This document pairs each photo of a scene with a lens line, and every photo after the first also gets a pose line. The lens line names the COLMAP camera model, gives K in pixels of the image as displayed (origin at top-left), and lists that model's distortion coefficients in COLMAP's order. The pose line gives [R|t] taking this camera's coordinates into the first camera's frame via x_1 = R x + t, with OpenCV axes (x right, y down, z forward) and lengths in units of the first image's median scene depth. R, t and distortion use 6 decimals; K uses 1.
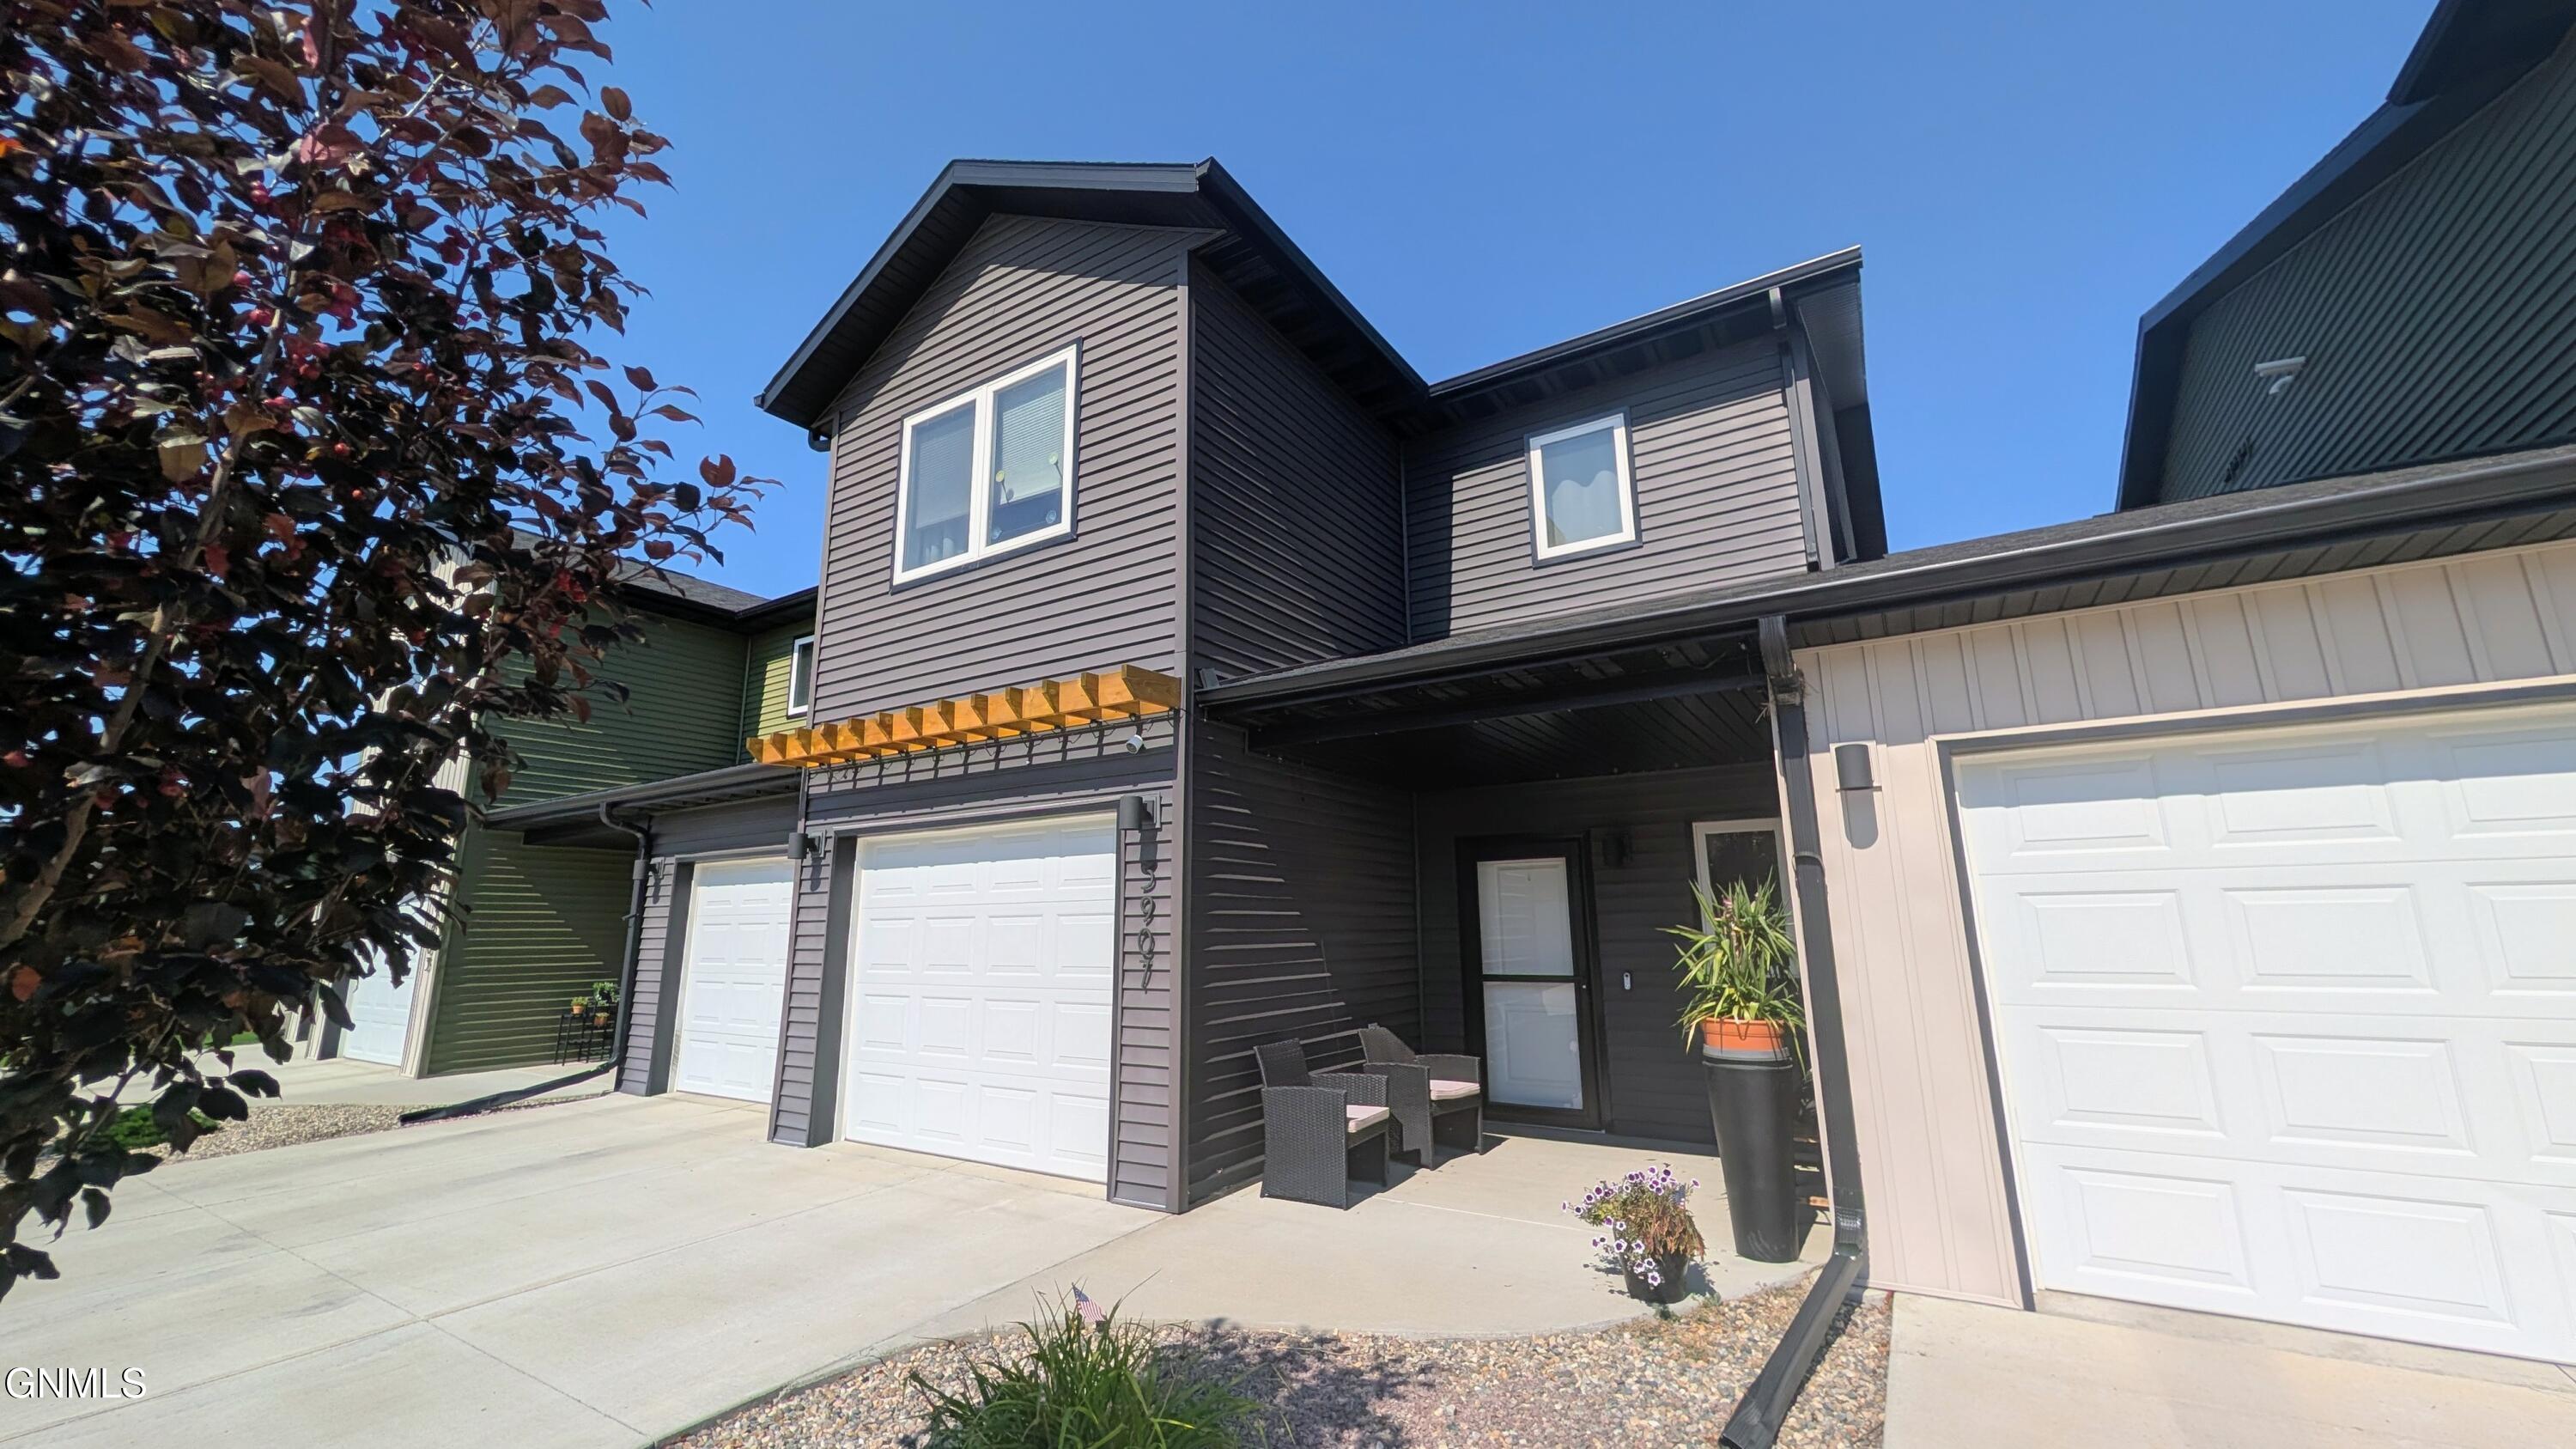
lens RADIAL K [[1003.3, 0, 1283.6], [0, 1003.3, 723.9], [0, 0, 1]] dist [0.003862, -0.000401]
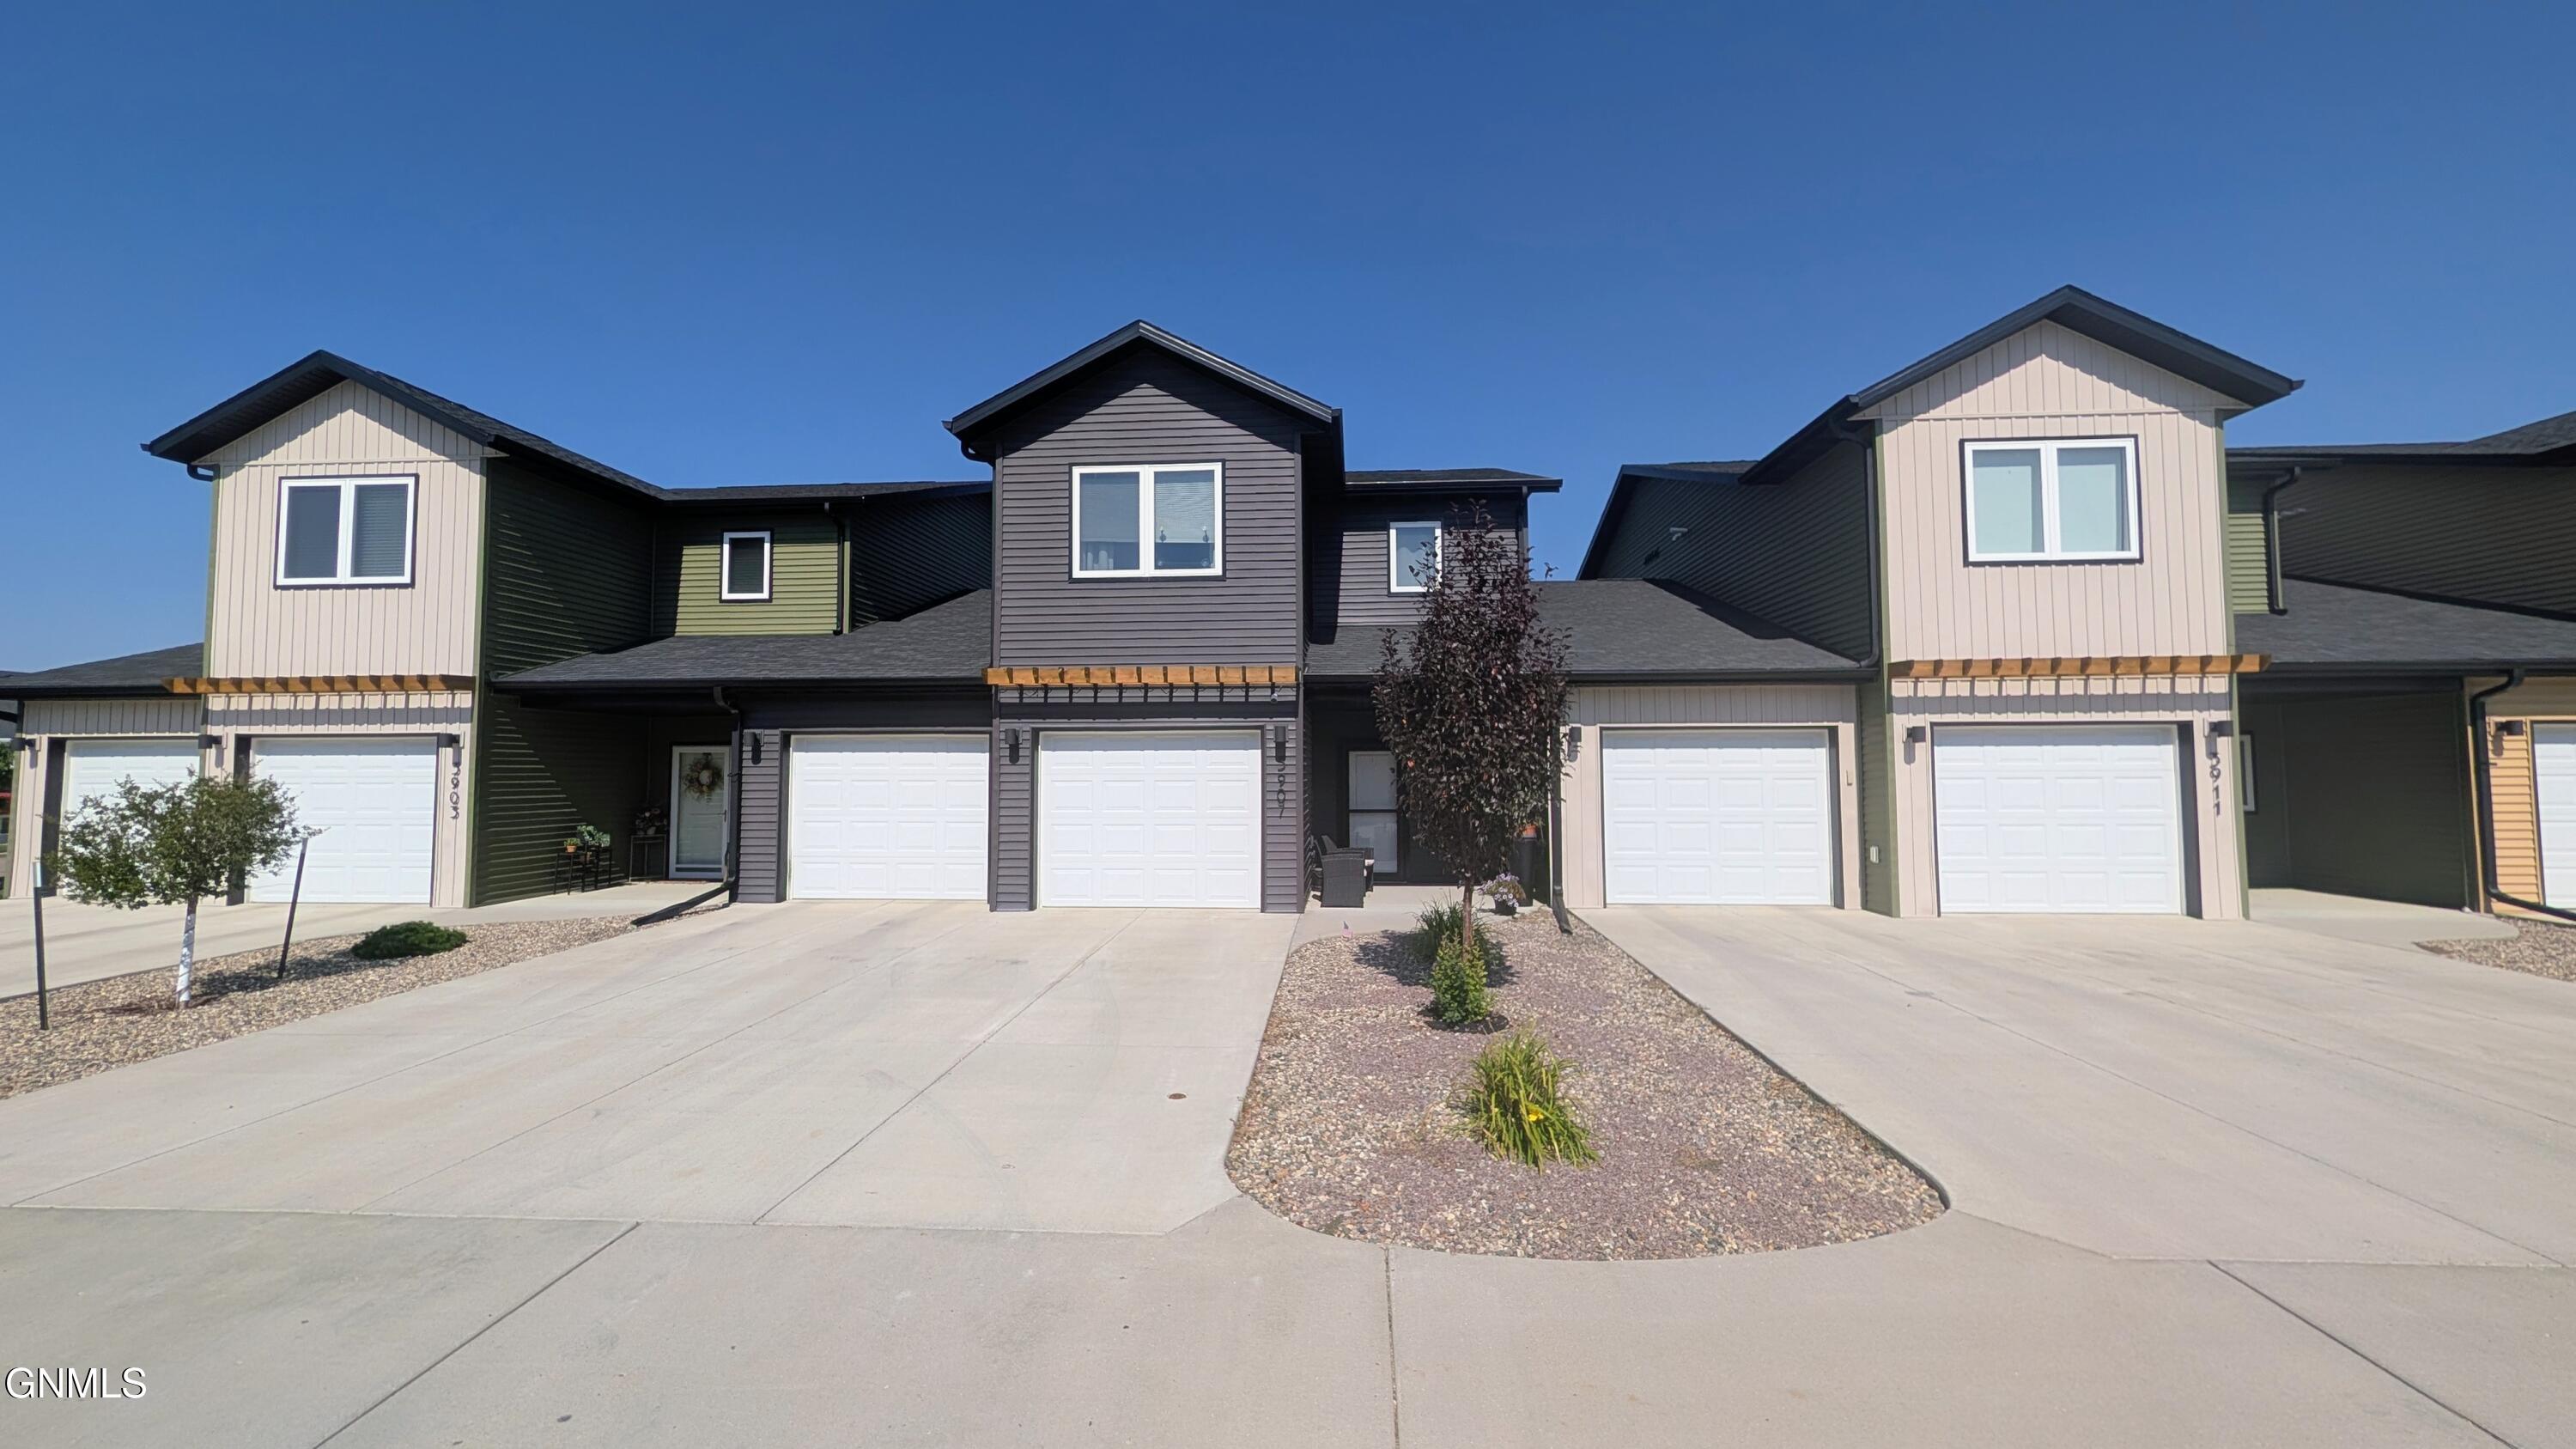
lens RADIAL K [[1003.3, 0, 1287.4], [0, 1003.3, 736.2], [0, 0, 1]] dist [0.003862, -0.000401]
pose [[0.872501, 0.024036, 0.488021, -0.909707], [-0.104366, 0.984907, 0.138080, -0.152744], [-0.477336, -0.171408, 0.861841, -0.623234]]
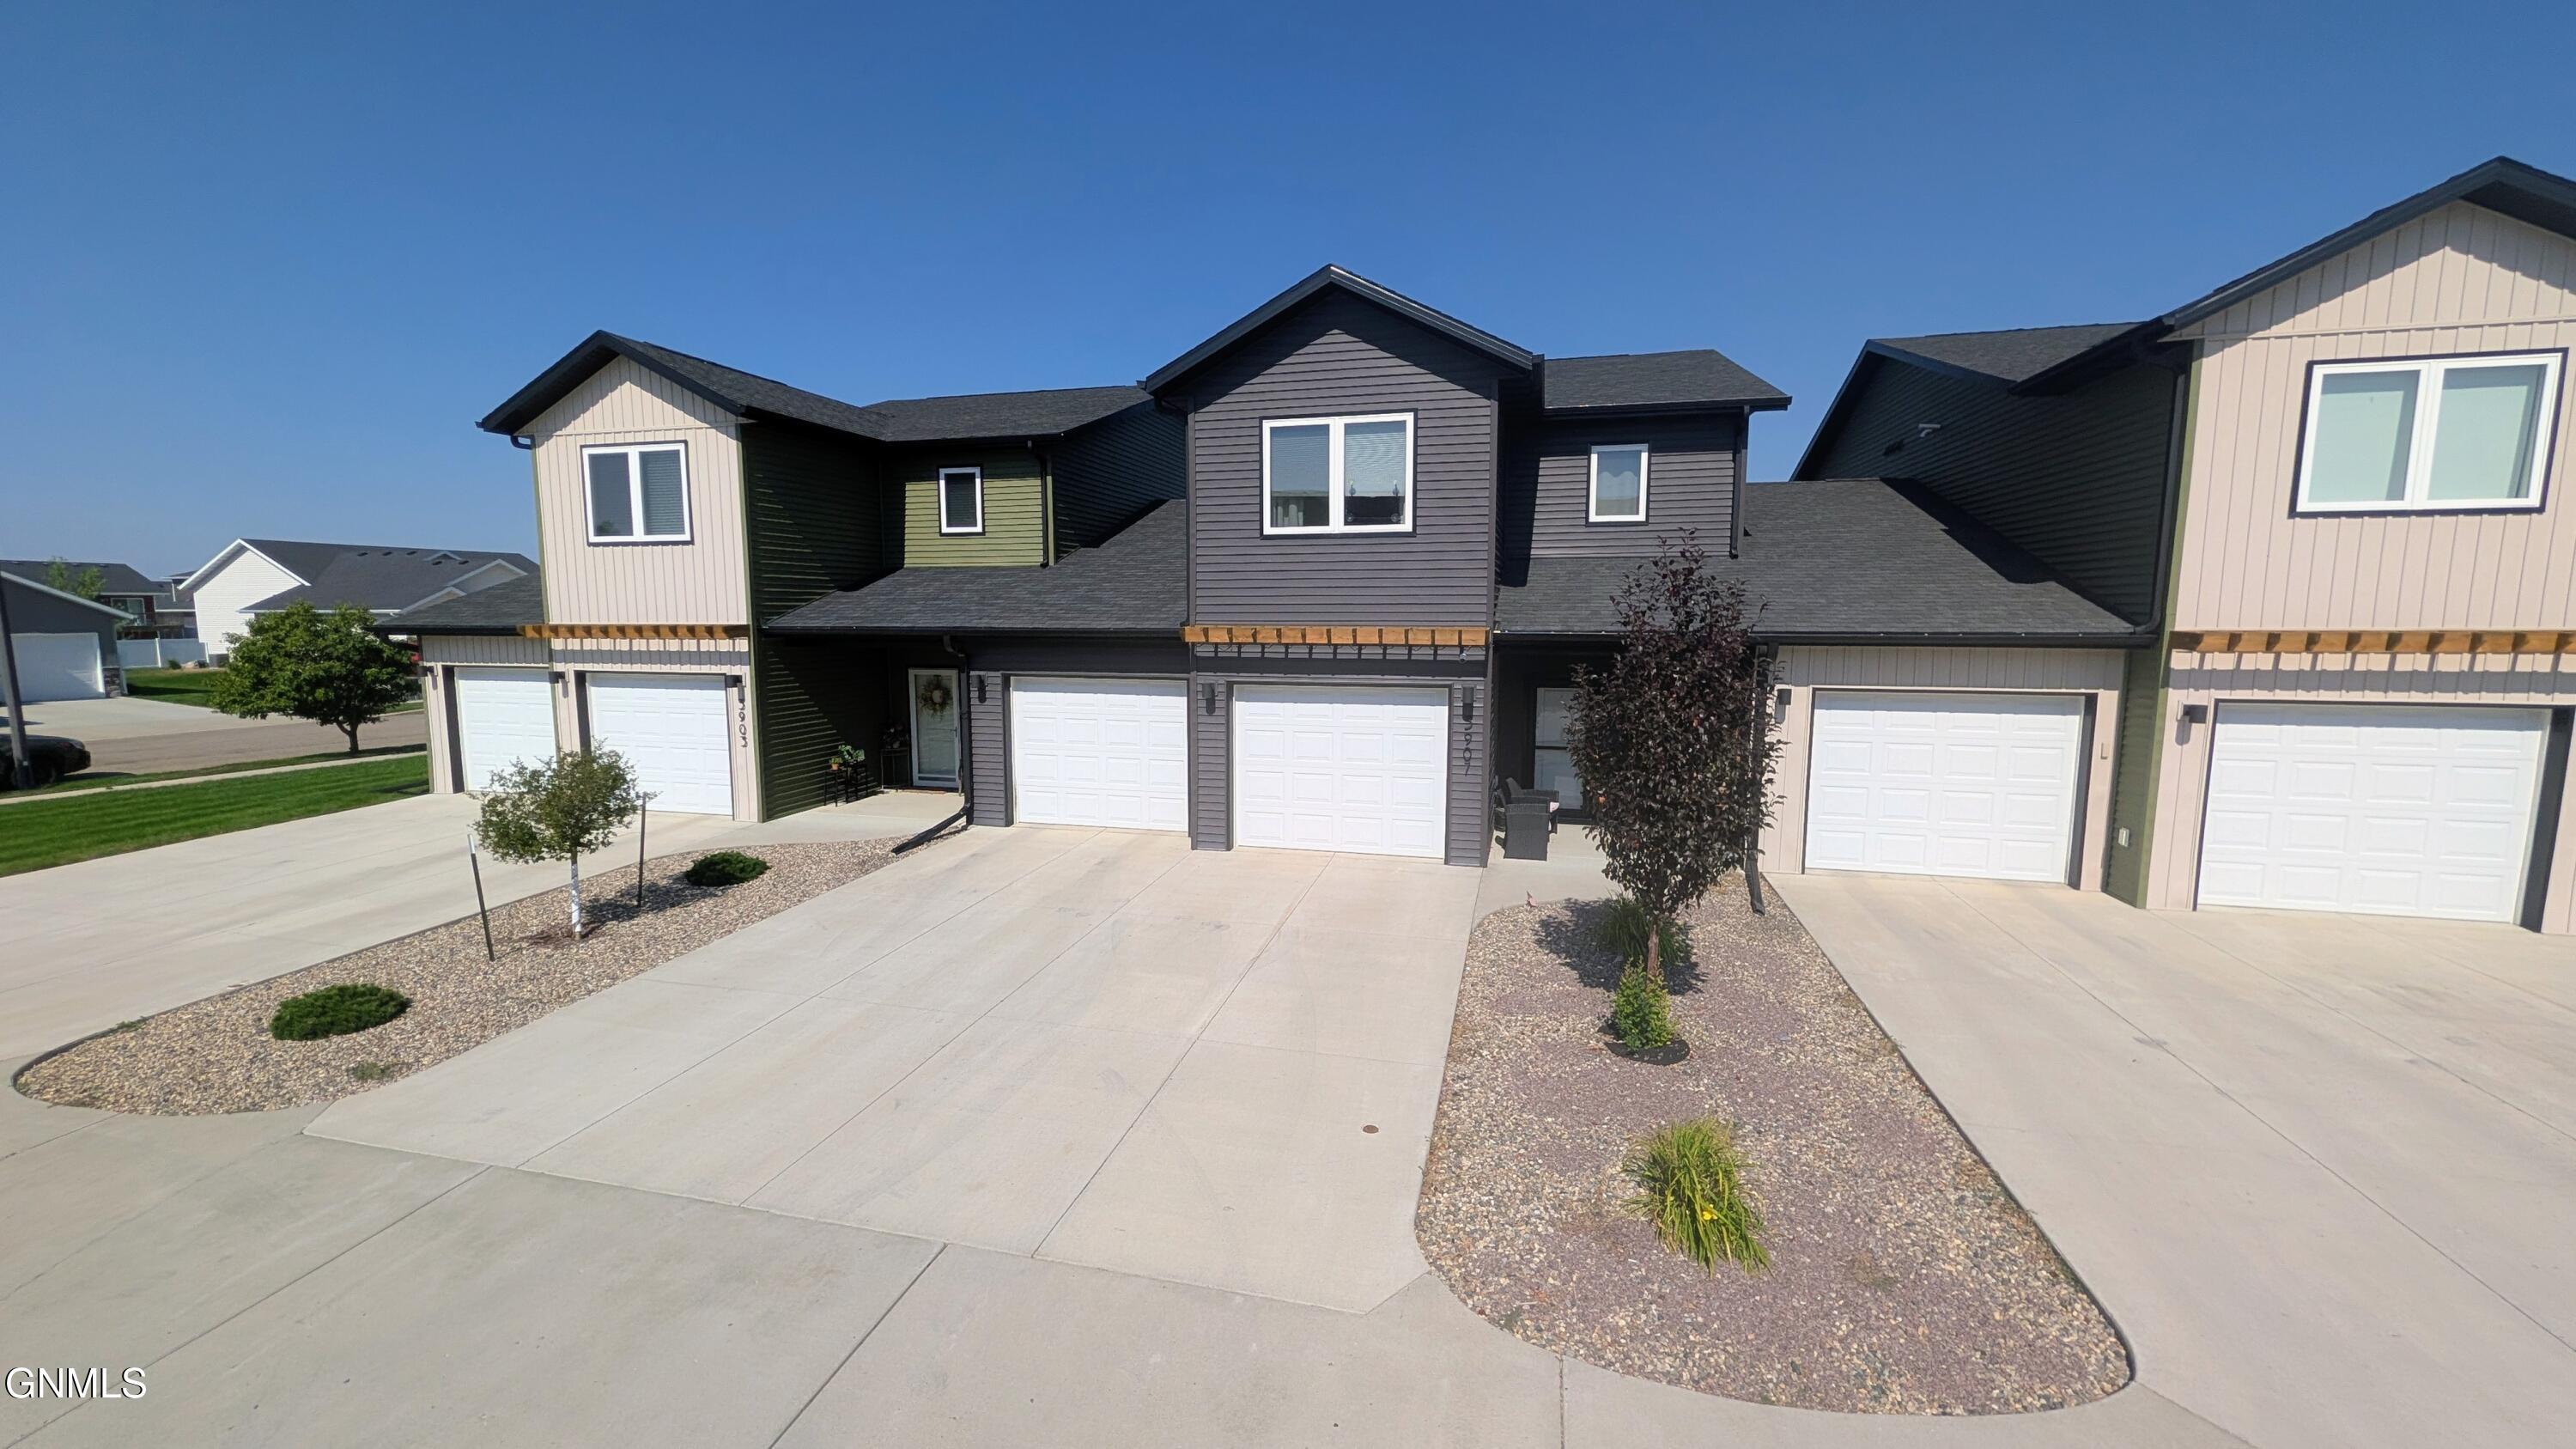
lens RADIAL K [[1003.3, 0, 1283.3], [0, 1003.3, 738.7], [0, 0, 1]] dist [0.003862, -0.000401]
pose [[0.946344, -0.033185, 0.321454, -0.937620], [-0.074066, 0.945963, 0.315703, -0.357436], [-0.314560, -0.322573, 0.892748, -0.600157]]
